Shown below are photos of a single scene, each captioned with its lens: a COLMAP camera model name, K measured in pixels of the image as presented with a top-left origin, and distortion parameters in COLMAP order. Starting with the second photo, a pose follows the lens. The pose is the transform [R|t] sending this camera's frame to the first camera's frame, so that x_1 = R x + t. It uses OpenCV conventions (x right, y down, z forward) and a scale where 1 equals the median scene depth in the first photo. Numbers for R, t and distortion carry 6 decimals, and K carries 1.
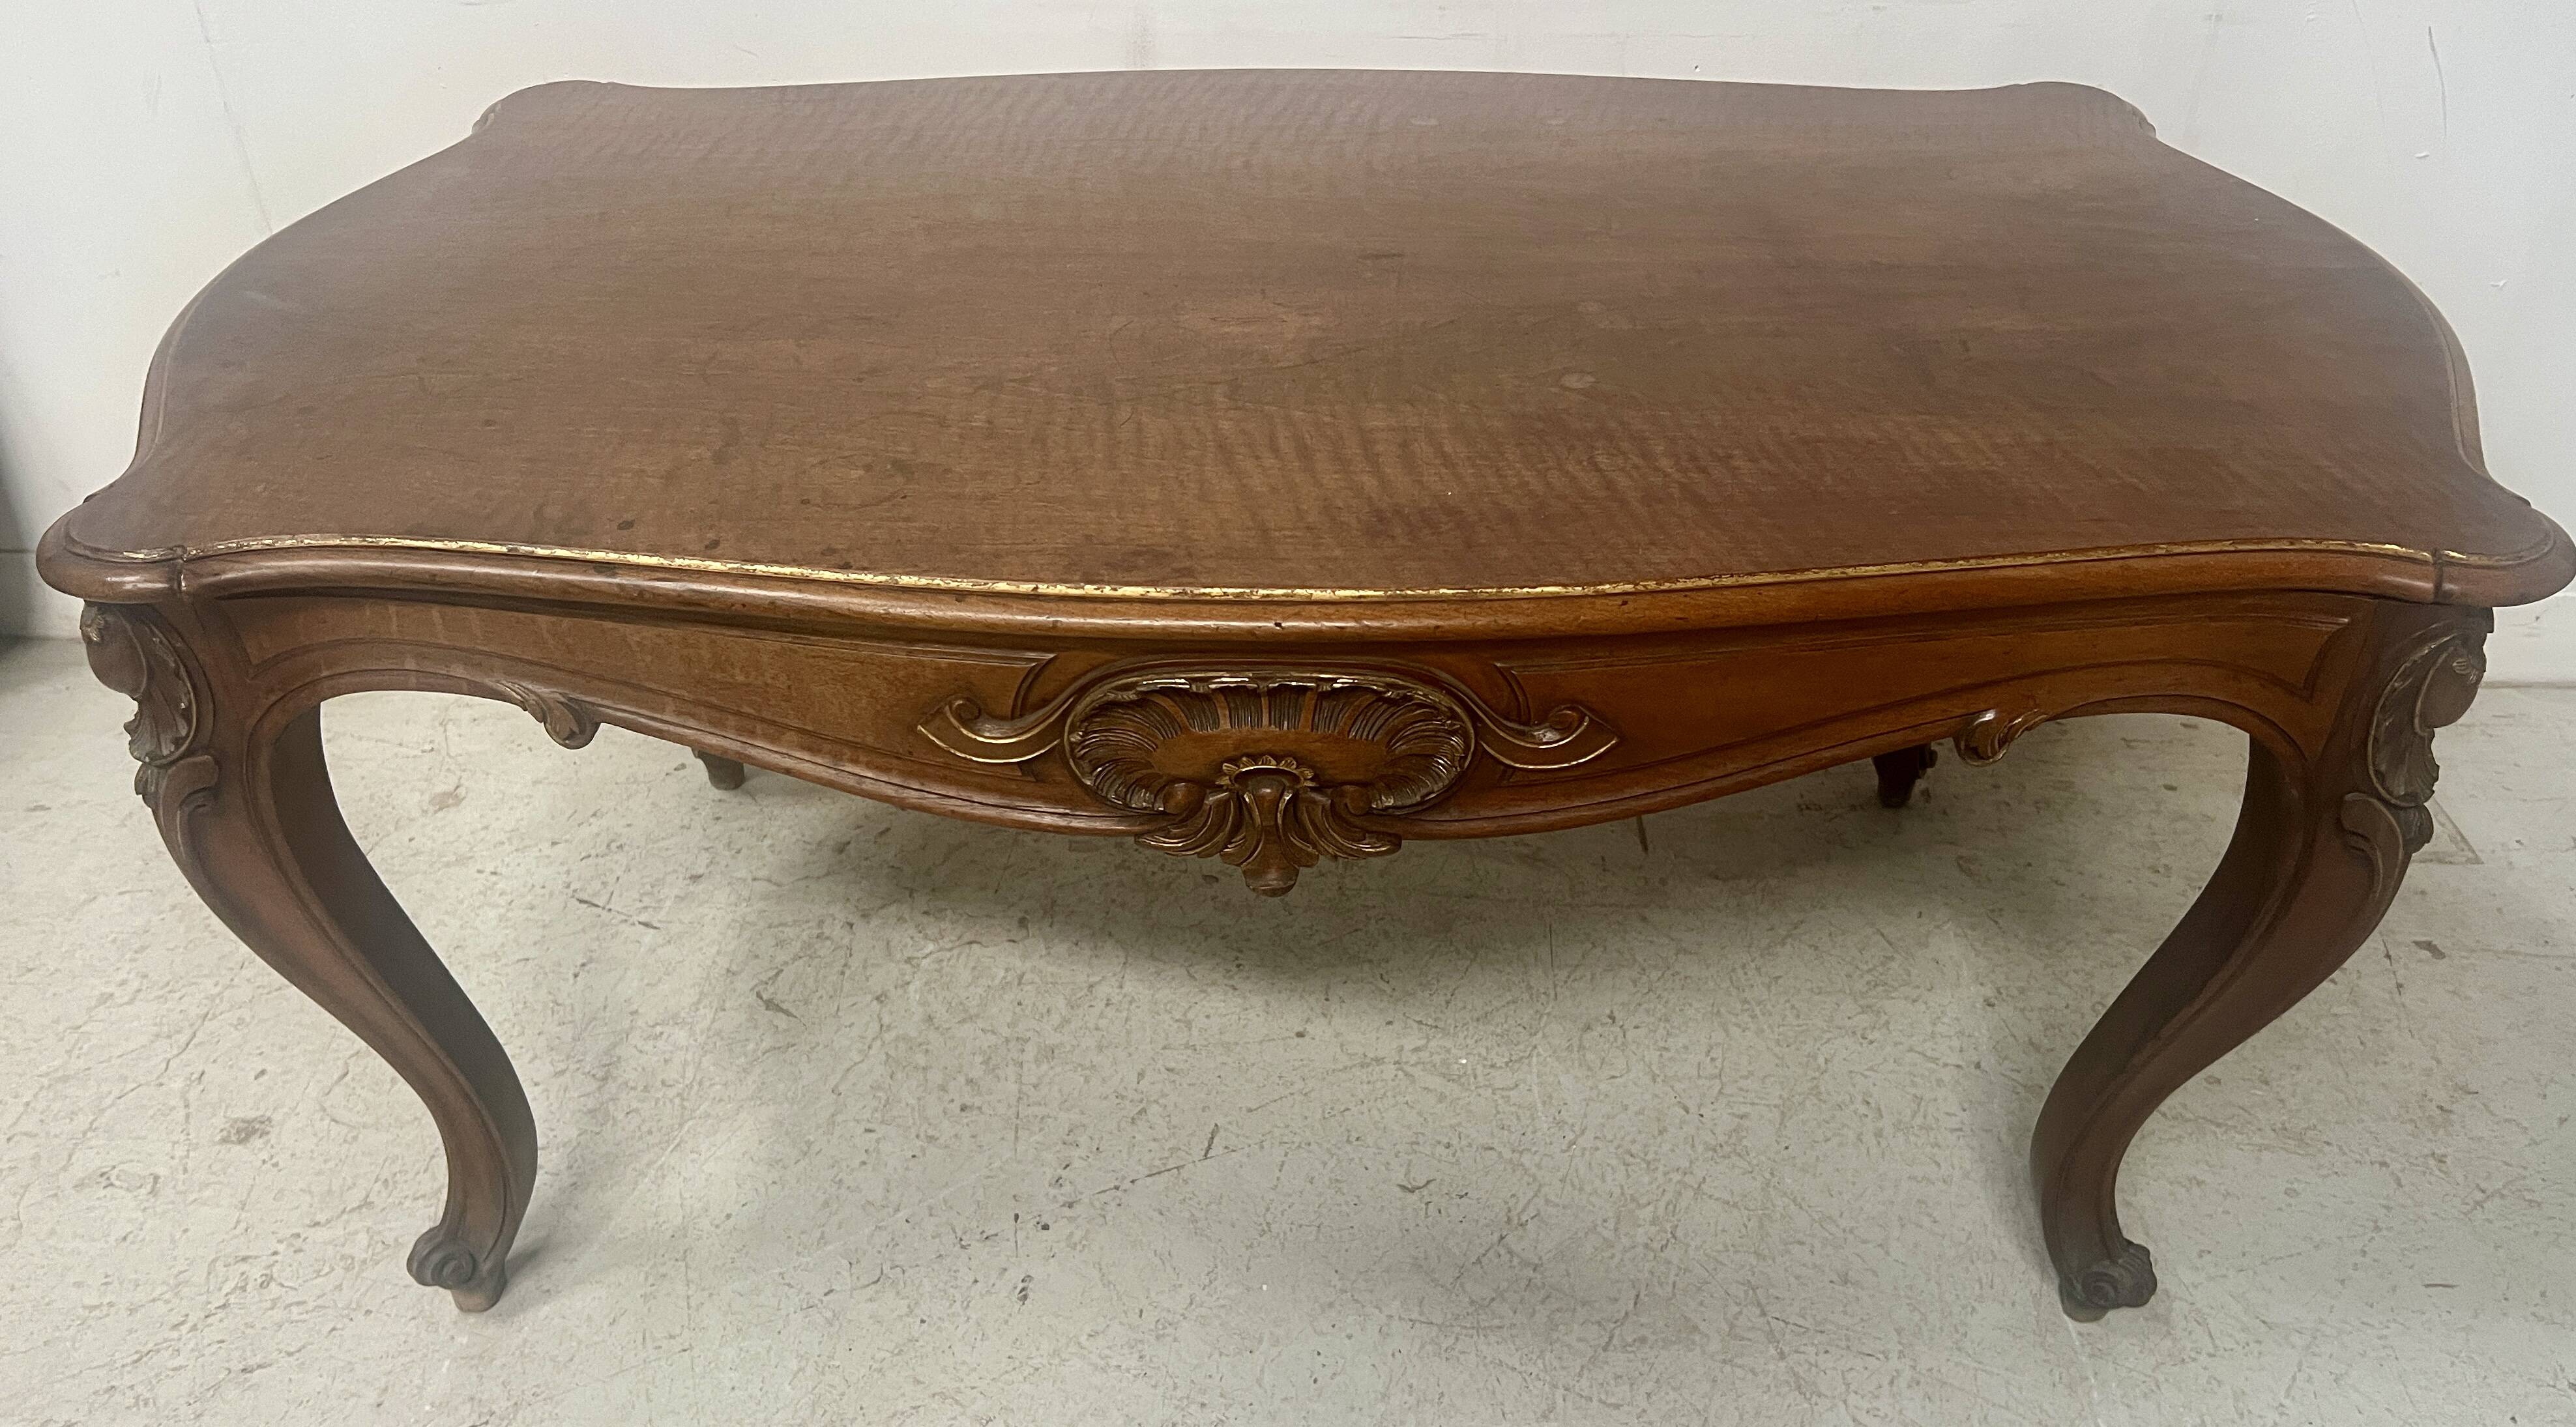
lens RADIAL K [[2000.5, 0, 1333.2], [0, 2000.5, 793.5], [0, 0, 1]] dist [0.053513, -0.070476]
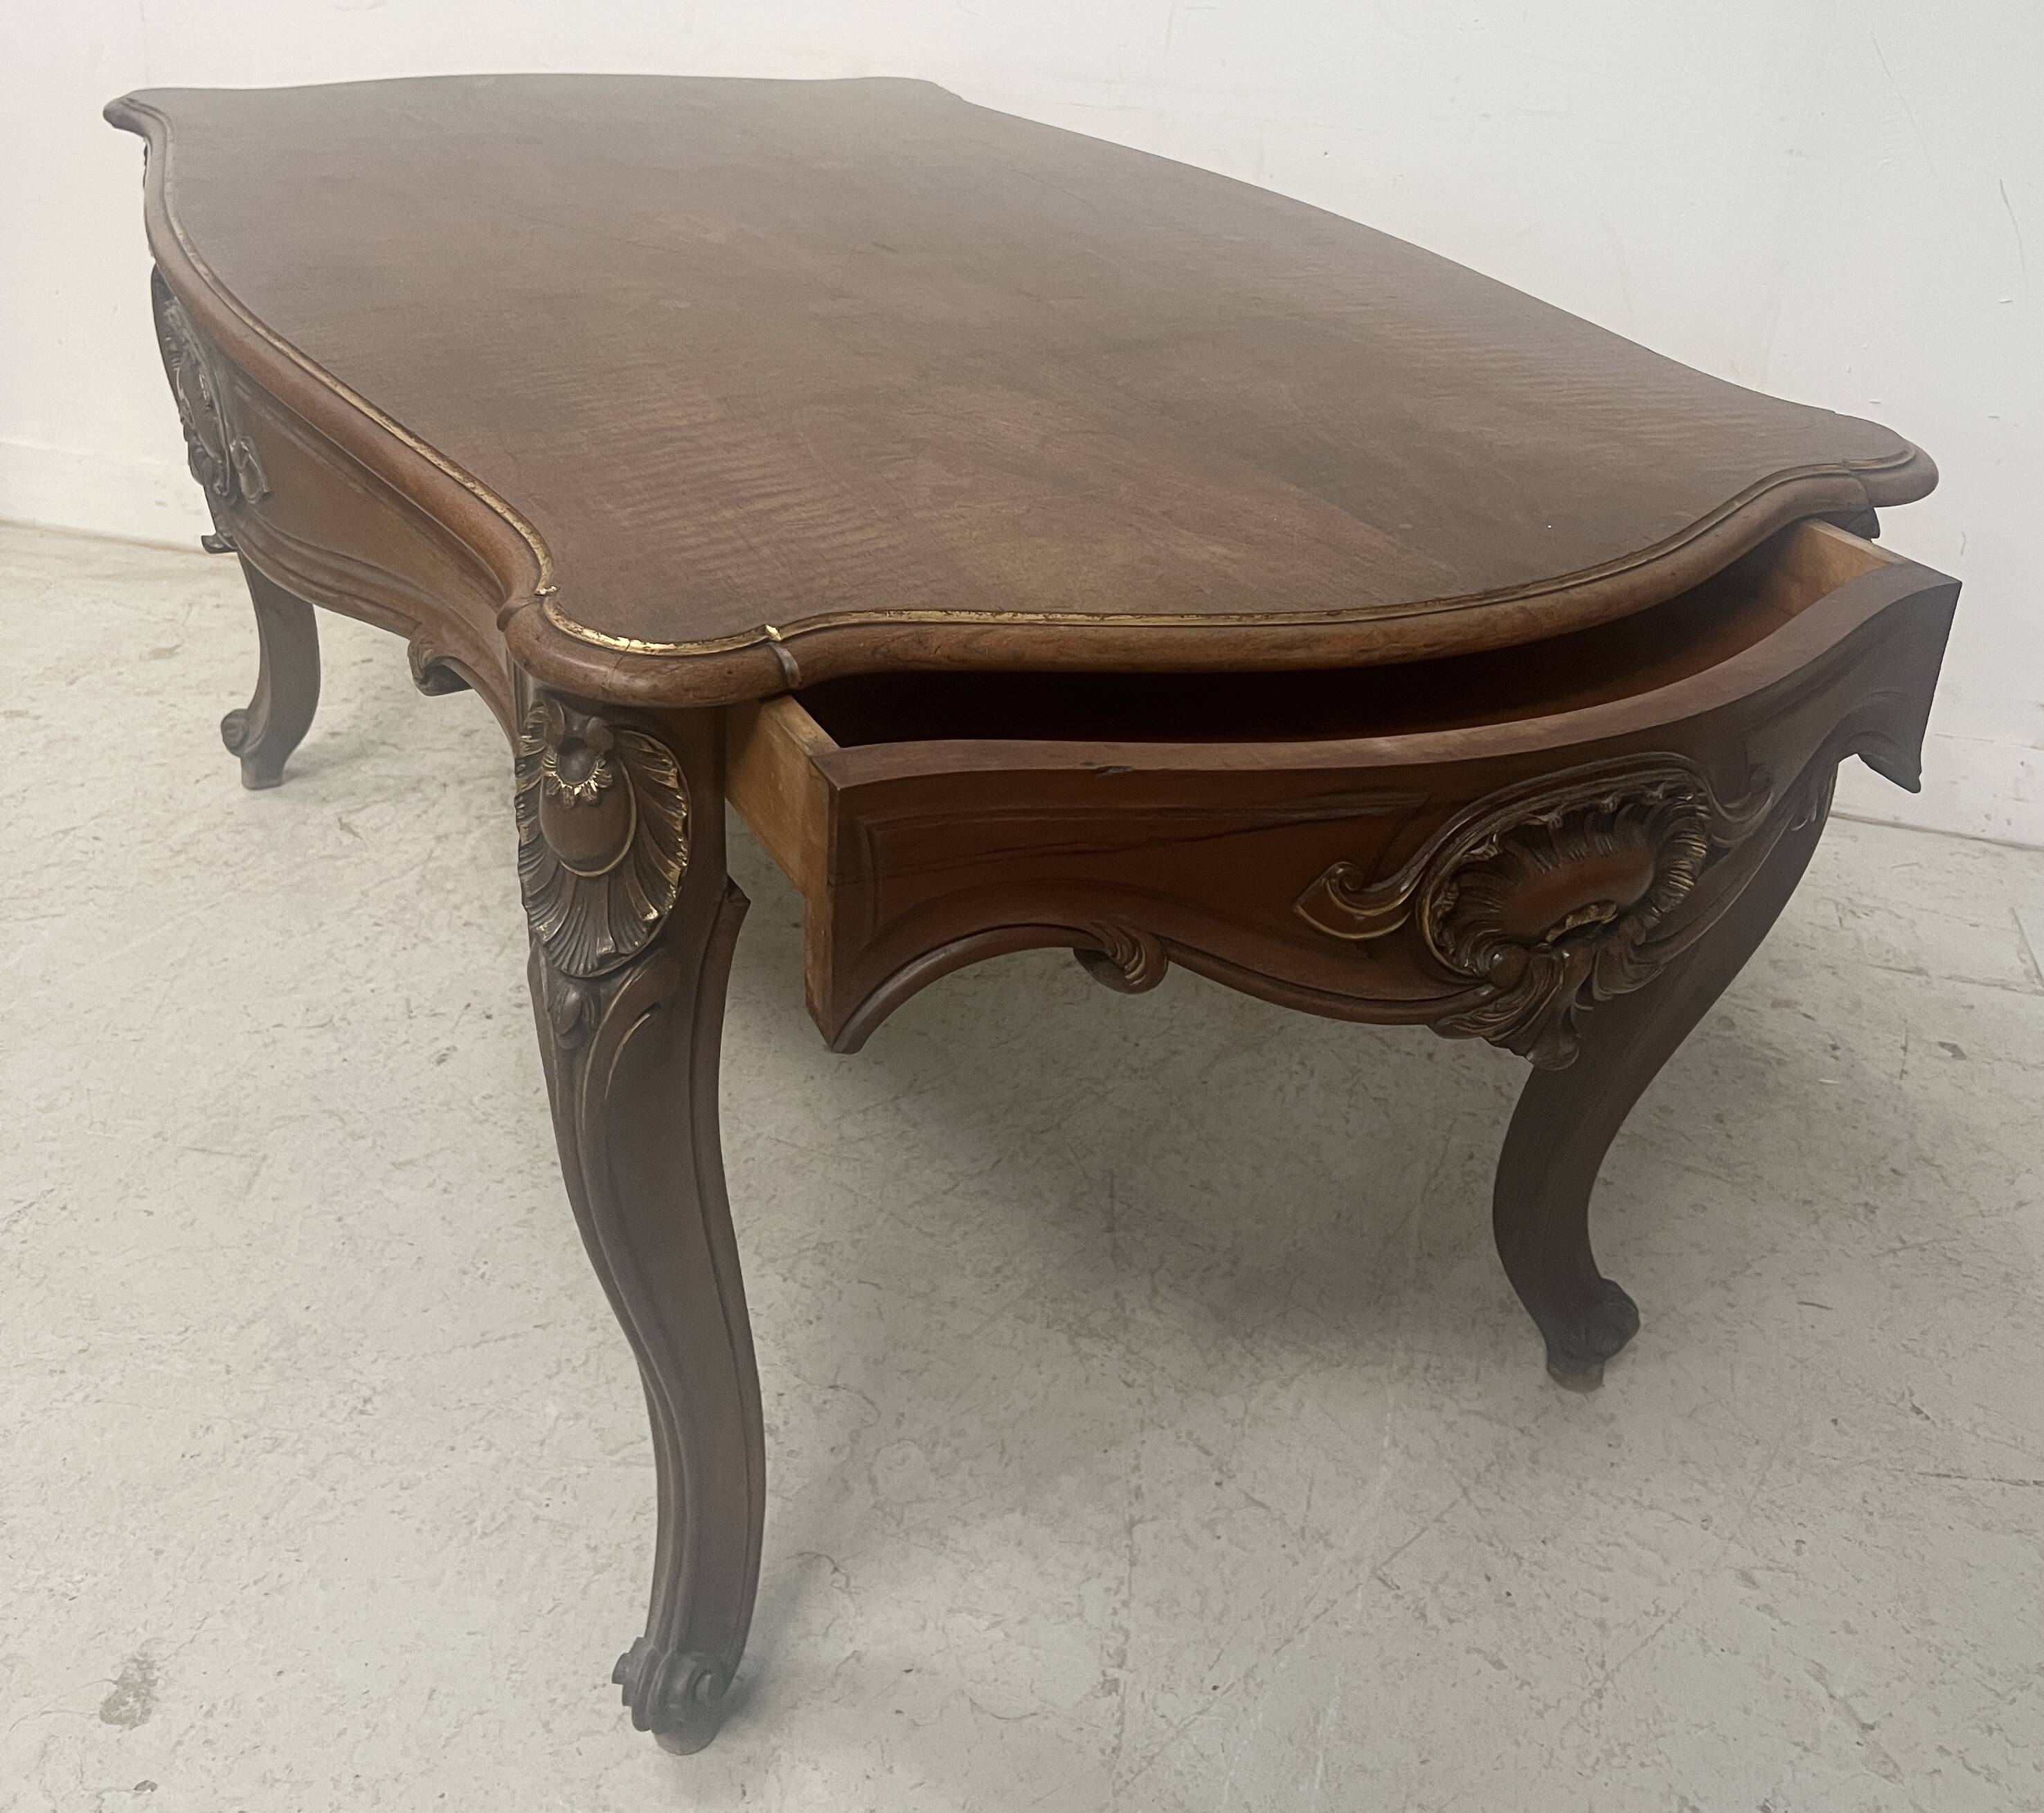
lens RADIAL K [[2134.3, 0, 1044.5], [0, 2134.3, 572.7], [0, 0, 1]] dist [0.013890, 0.000000]
pose [[0.975774, 0.131892, -0.174554, 0.303396], [-0.173921, 0.951660, -0.253167, 0.220428], [0.132726, 0.277393, 0.951545, -0.107830]]
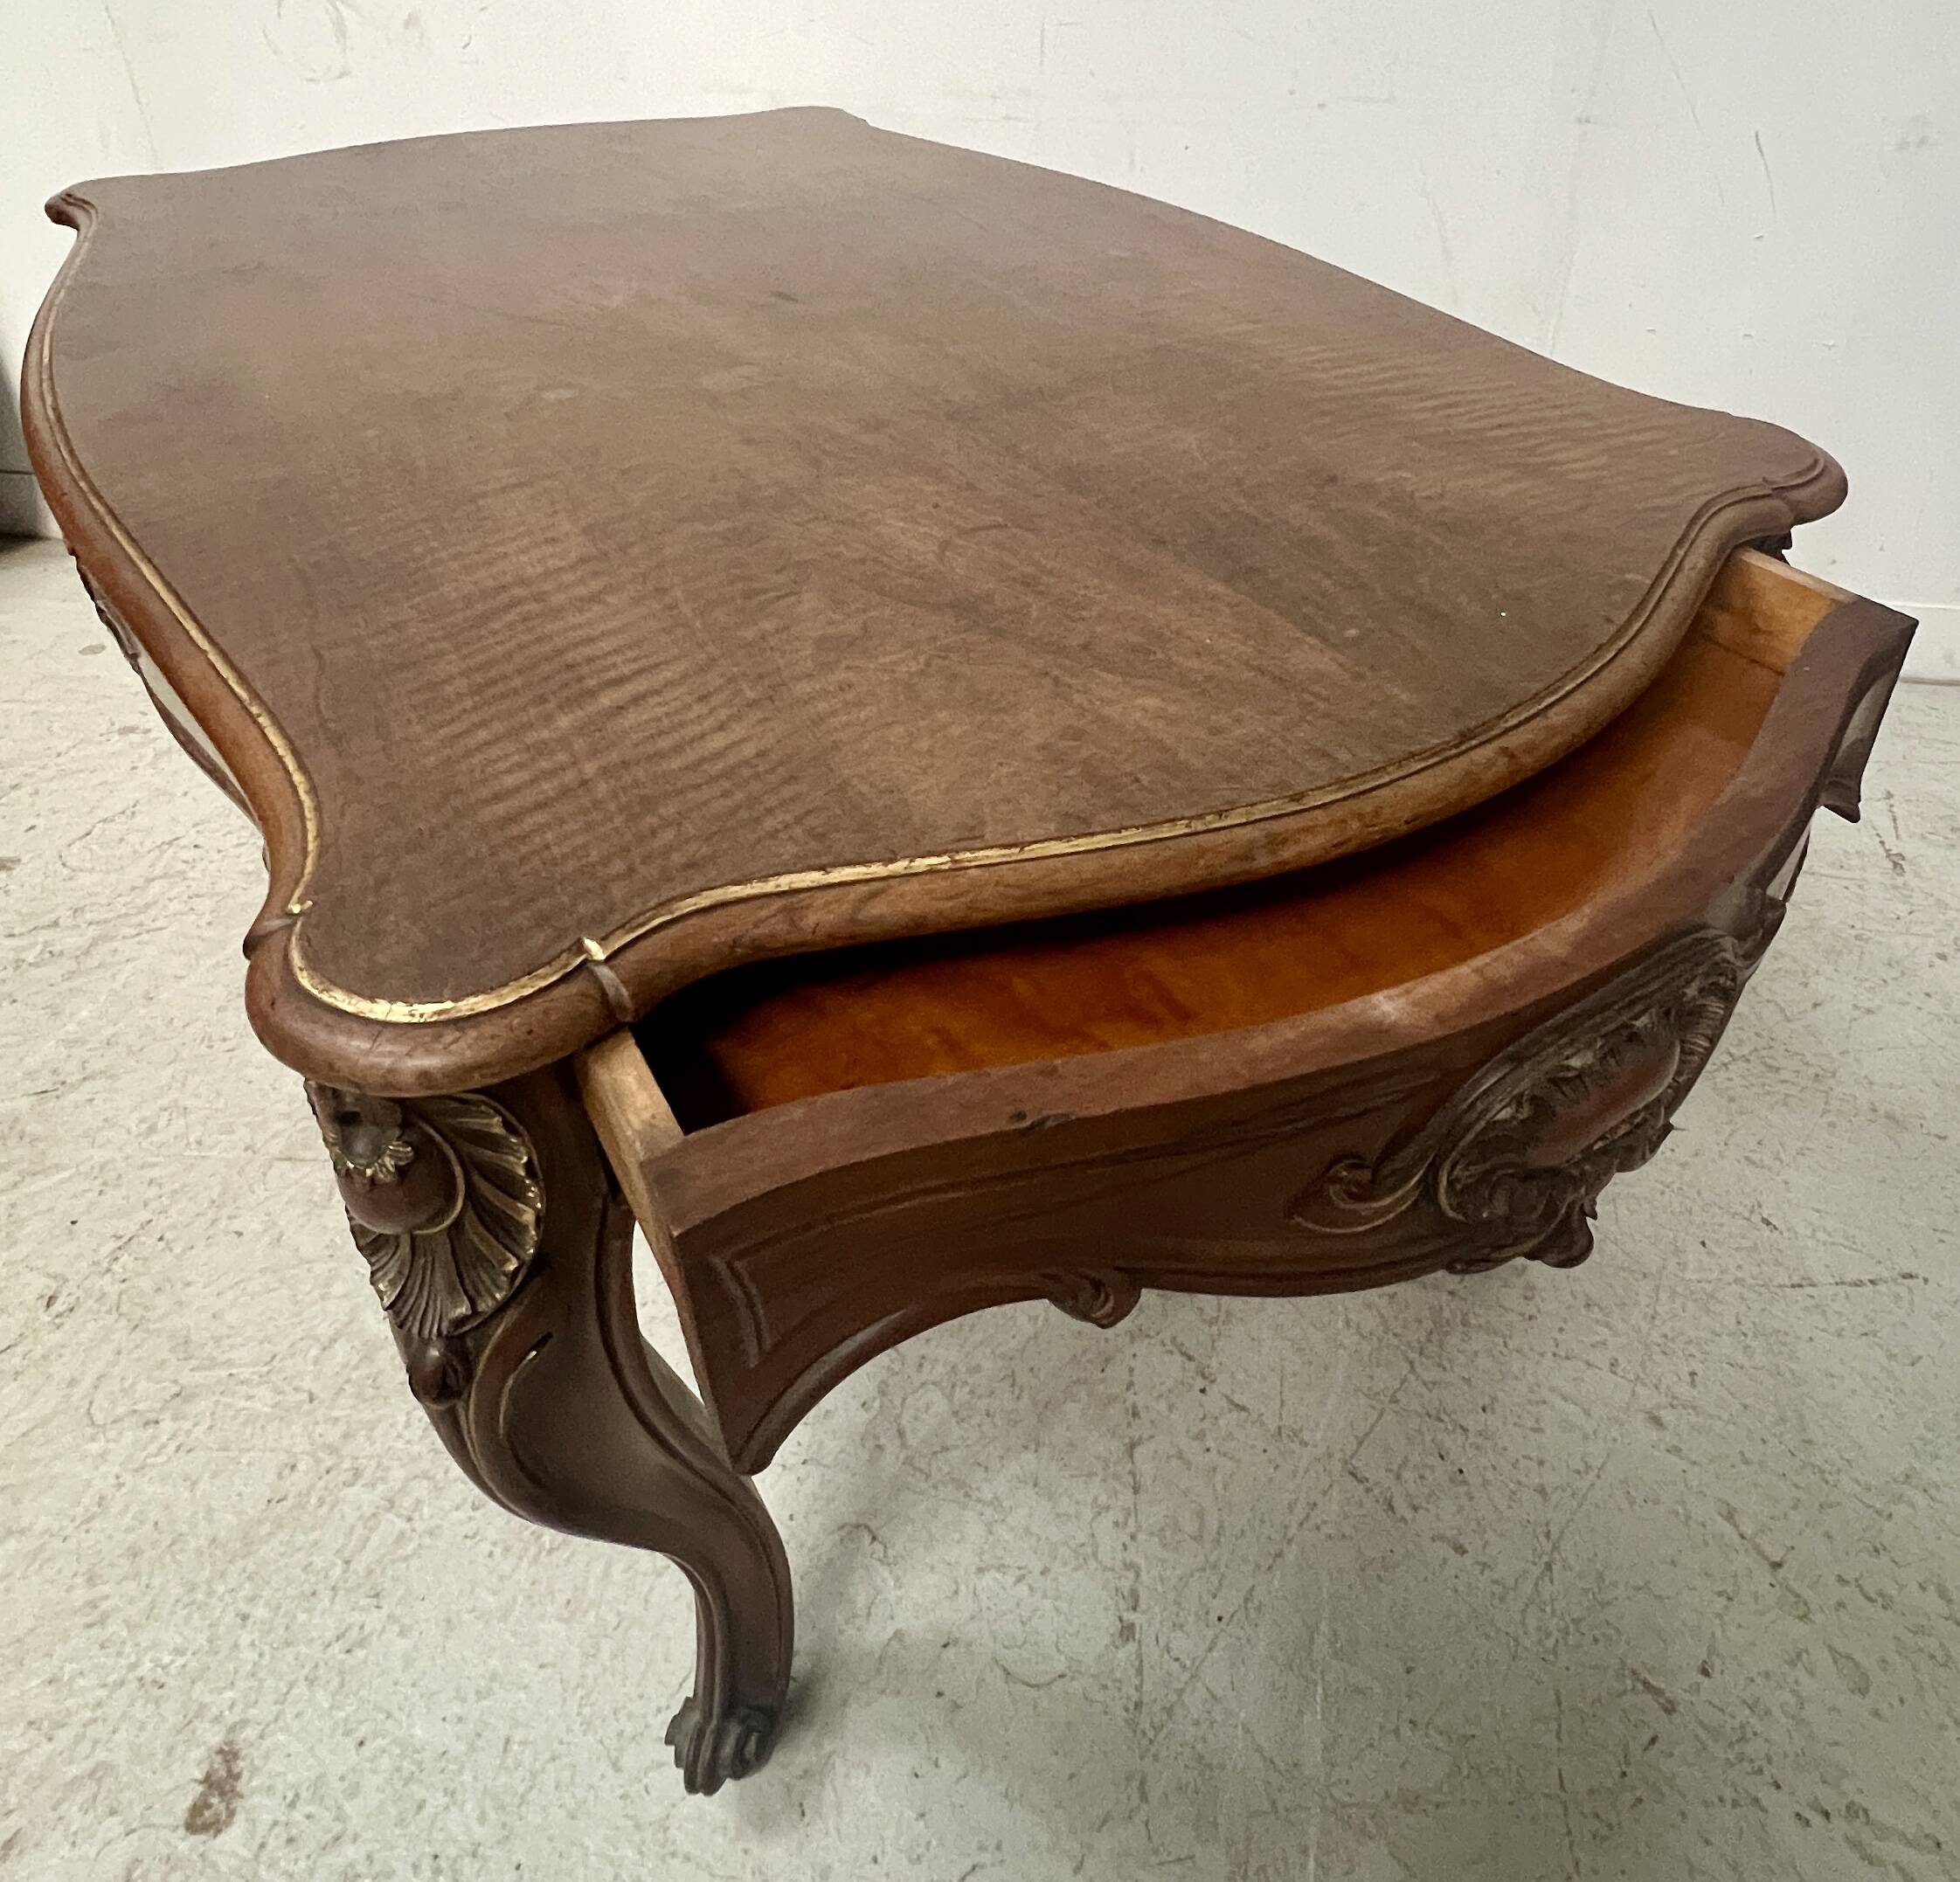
lens RADIAL K [[1415.4, 0, 1107.8], [0, 1415.4, 677.0], [0, 0, 1]] dist [-0.007337, 0.003468]
pose [[0.994066, 0.062170, -0.089264, 0.264880], [-0.070035, 0.993668, -0.087860, 0.074848], [0.083236, 0.093590, 0.992125, 0.131335]]
